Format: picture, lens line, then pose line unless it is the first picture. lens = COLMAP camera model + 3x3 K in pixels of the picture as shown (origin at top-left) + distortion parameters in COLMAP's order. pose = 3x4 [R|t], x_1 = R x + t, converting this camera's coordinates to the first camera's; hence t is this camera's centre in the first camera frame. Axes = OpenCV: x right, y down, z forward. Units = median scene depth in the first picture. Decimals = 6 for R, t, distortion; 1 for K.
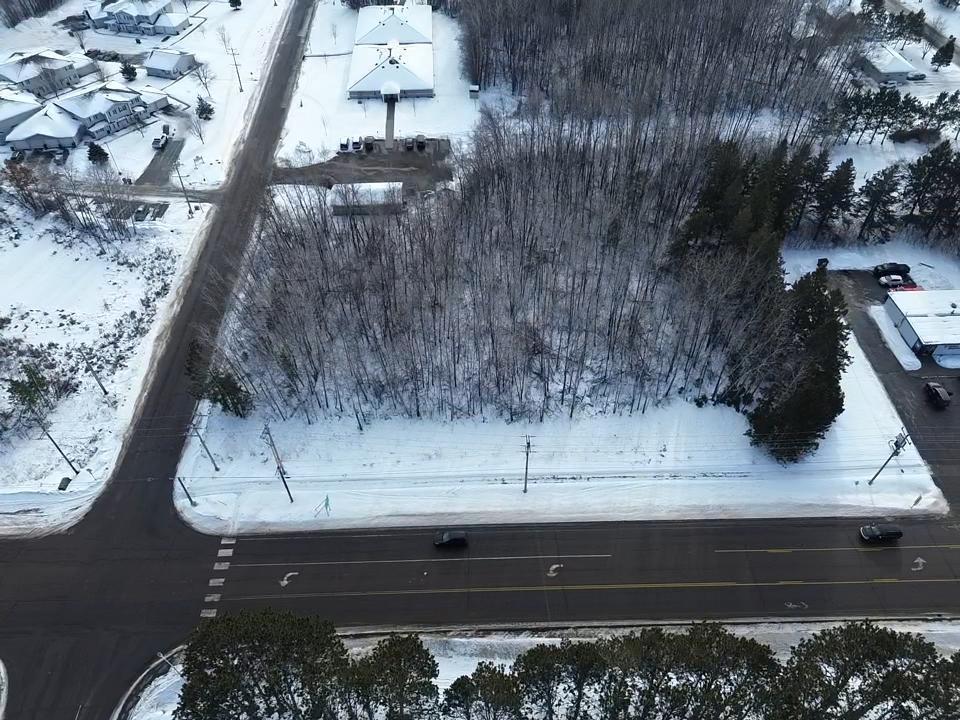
lens RADIAL K [[674.6, 0, 480.0], [0, 674.6, 360.0], [0, 0, 1]] dist [0.072657, -0.059412]
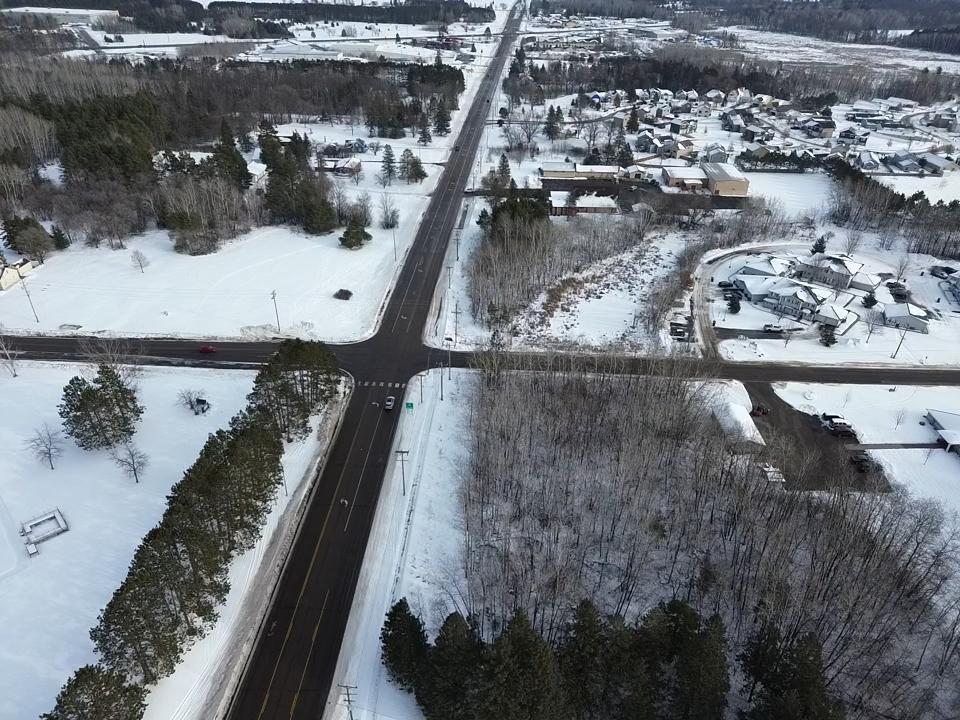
lens RADIAL K [[668.7, 0, 480.0], [0, 668.7, 360.0], [0, 0, 1]] dist [0.076710, -0.076600]
pose [[-0.084030, 0.521841, -0.848894, 0.875327], [-0.734188, 0.543565, 0.406822, -0.521437], [0.673726, 0.657433, 0.337454, 0.332549]]
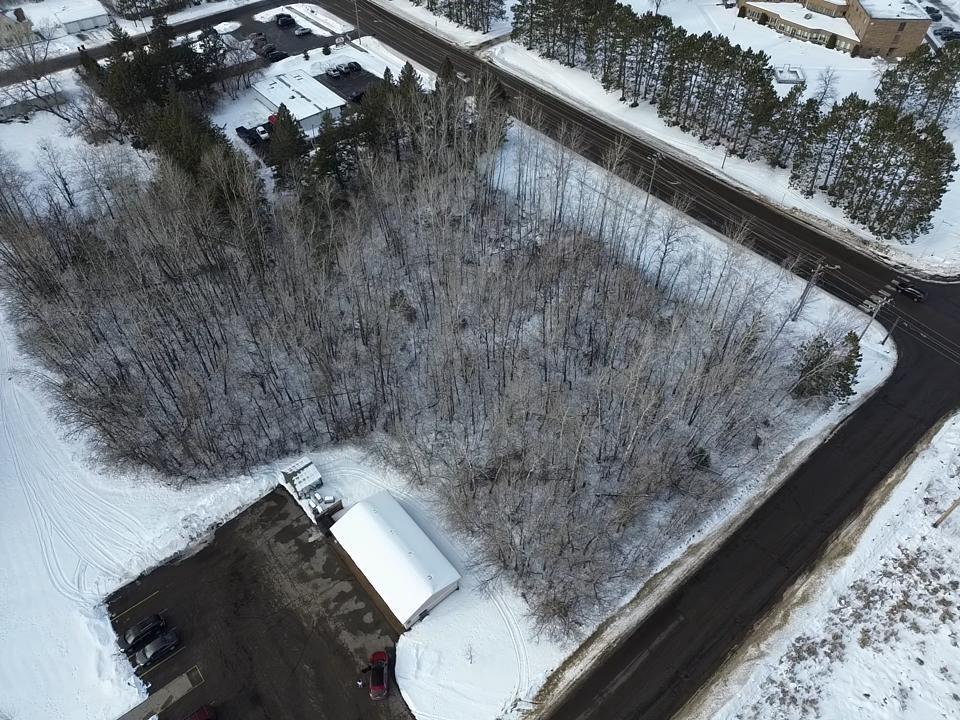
lens RADIAL K [[674.6, 0, 480.0], [0, 674.6, 360.0], [0, 0, 1]] dist [0.072657, -0.059412]
pose [[-0.604237, -0.578551, 0.547884, -0.491627], [0.581936, 0.149271, 0.799418, -0.784785], [-0.544287, 0.801871, 0.246484, 0.836601]]
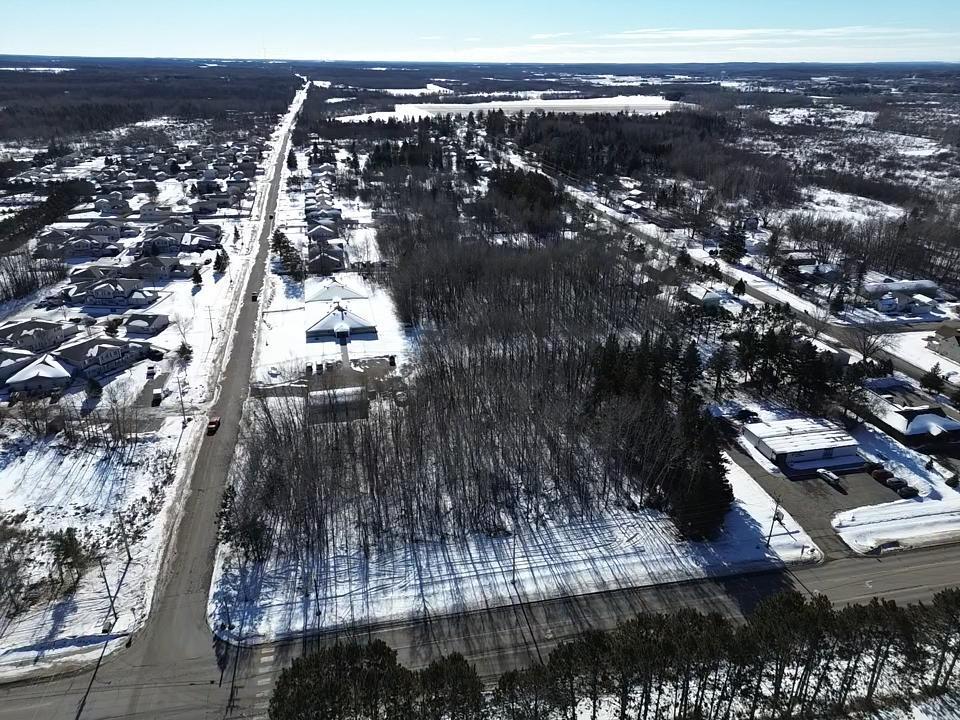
lens RADIAL K [[672.2, 0, 480.0], [0, 672.2, 360.0], [0, 0, 1]] dist [0.062917, -0.055749]
pose [[0.983596, -0.062319, 0.169280, -0.134344], [0.122167, 0.920587, -0.370938, 0.208102], [-0.132720, 0.385534, 0.913099, -0.197006]]
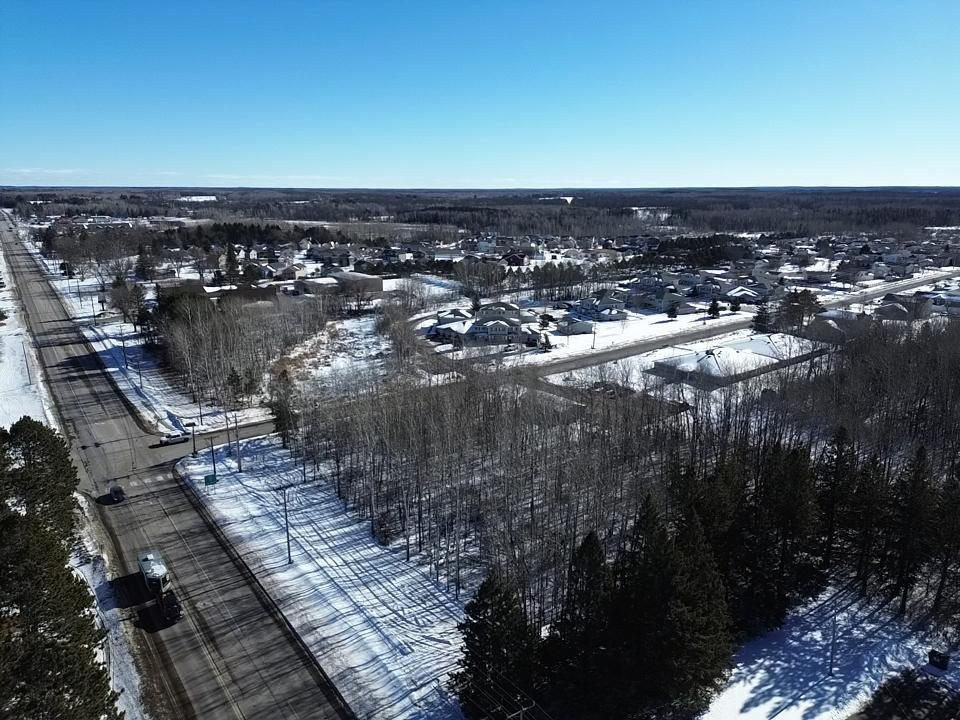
lens RADIAL K [[672.2, 0, 480.0], [0, 672.2, 360.0], [0, 0, 1]] dist [0.062917, -0.055749]
pose [[0.569666, 0.210206, -0.794540, 0.717544], [-0.600132, 0.766901, -0.227387, 0.022609], [0.561535, 0.606364, 0.563029, 0.334469]]
